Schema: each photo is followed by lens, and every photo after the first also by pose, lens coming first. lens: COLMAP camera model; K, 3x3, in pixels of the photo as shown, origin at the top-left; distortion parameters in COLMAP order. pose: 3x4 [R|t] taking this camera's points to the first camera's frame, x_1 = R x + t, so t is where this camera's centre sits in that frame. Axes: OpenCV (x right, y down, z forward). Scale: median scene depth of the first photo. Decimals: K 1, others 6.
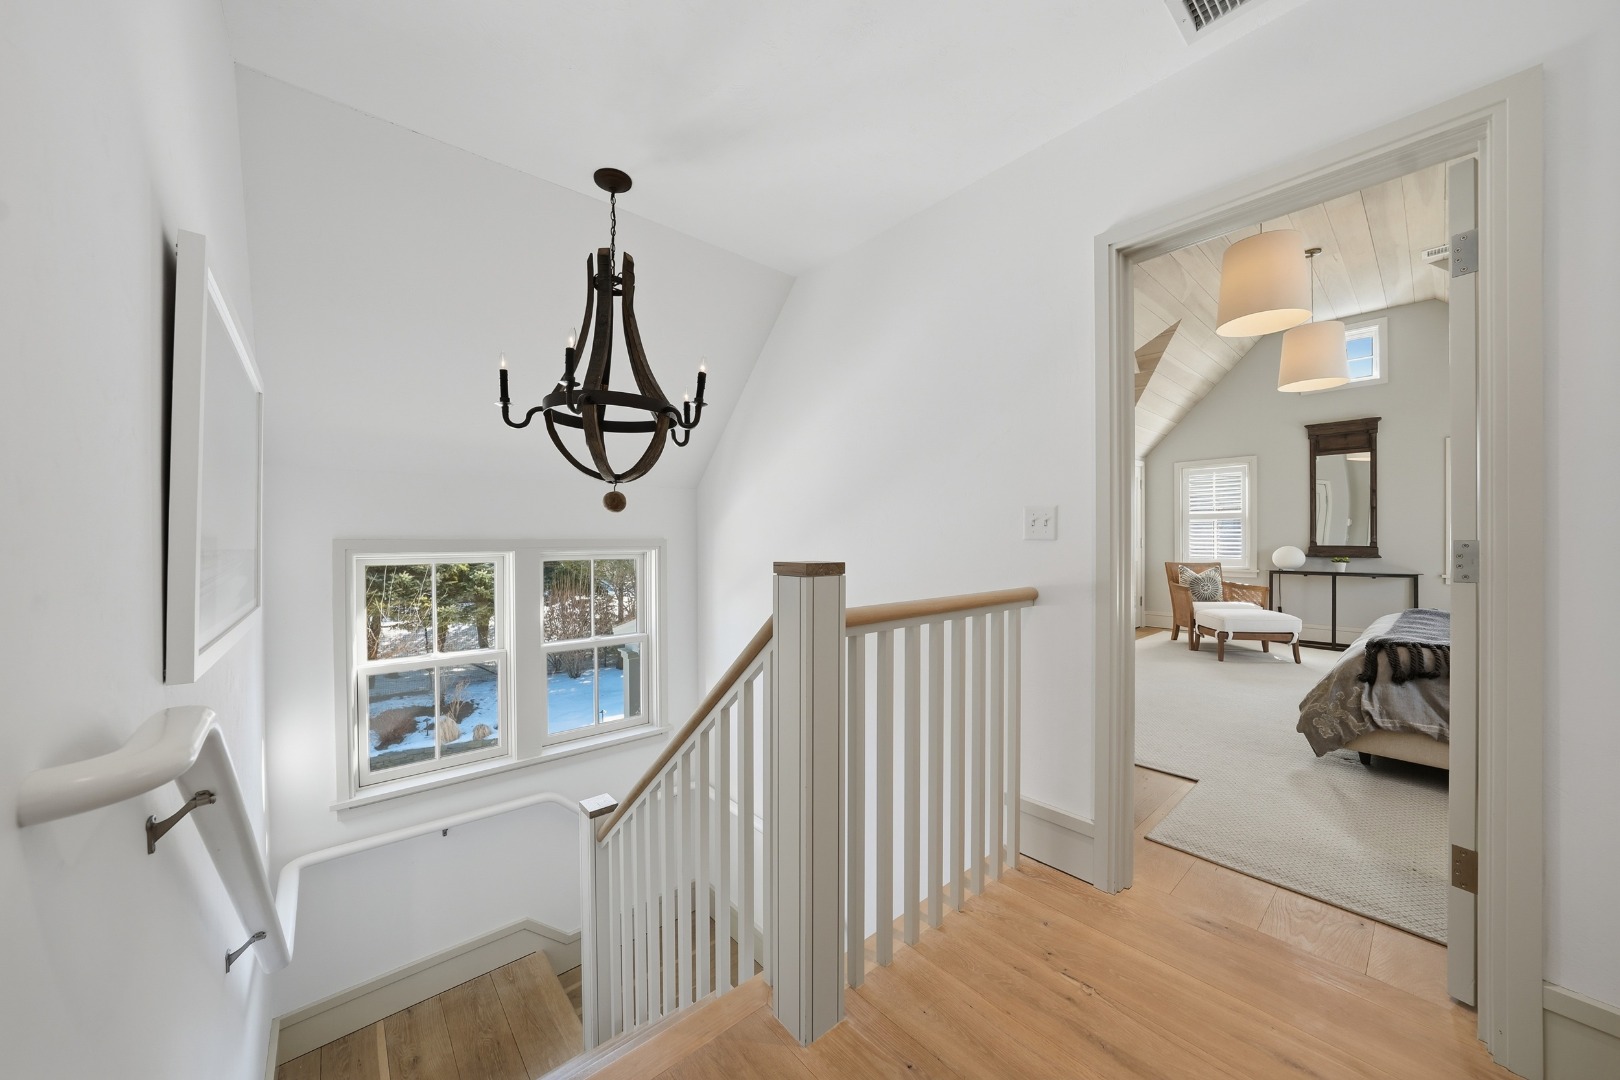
lens RADIAL K [[566.7, 0, 810.5], [0, 566.7, 545.5], [0, 0, 1]] dist [-0.000038, 0.000034]
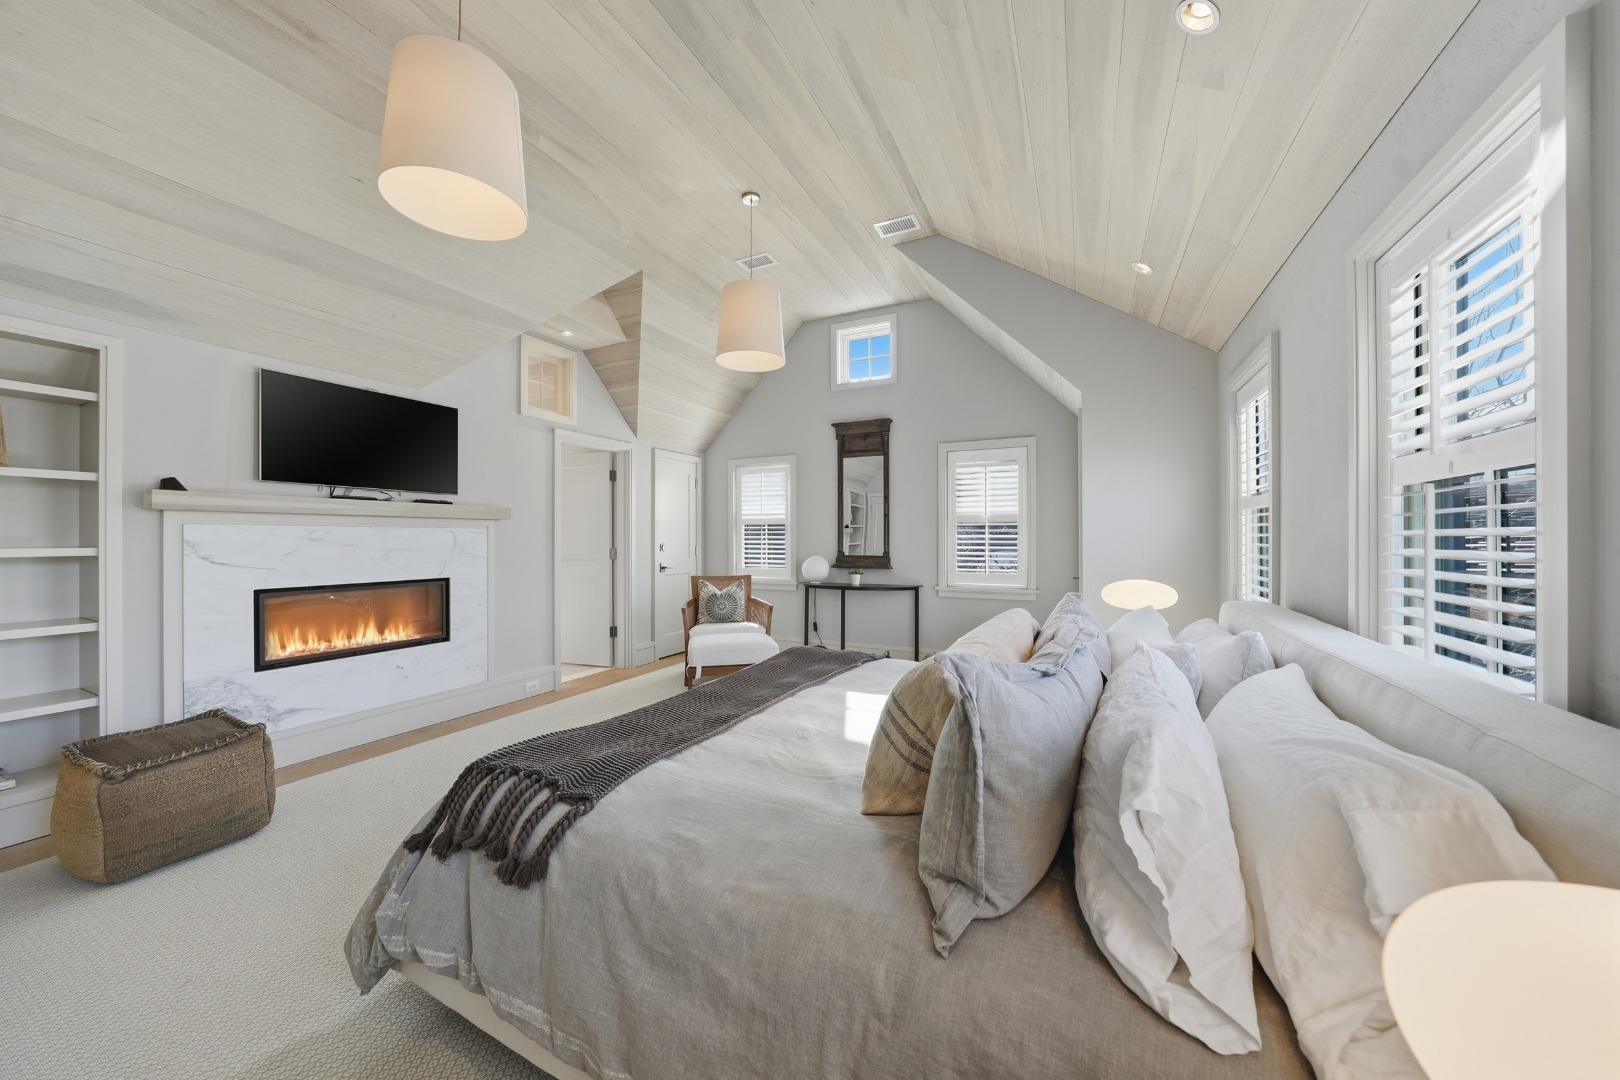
lens RADIAL K [[557.7, 0, 810.0], [0, 557.7, 540.0], [0, 0, 1]] dist [-0.000533, 0.000002]
pose [[0.934925, -0.000982, 0.354844, 0.541646], [0.004480, 0.999949, -0.009038, -0.017331], [-0.354817, 0.010040, 0.934882, 0.181583]]
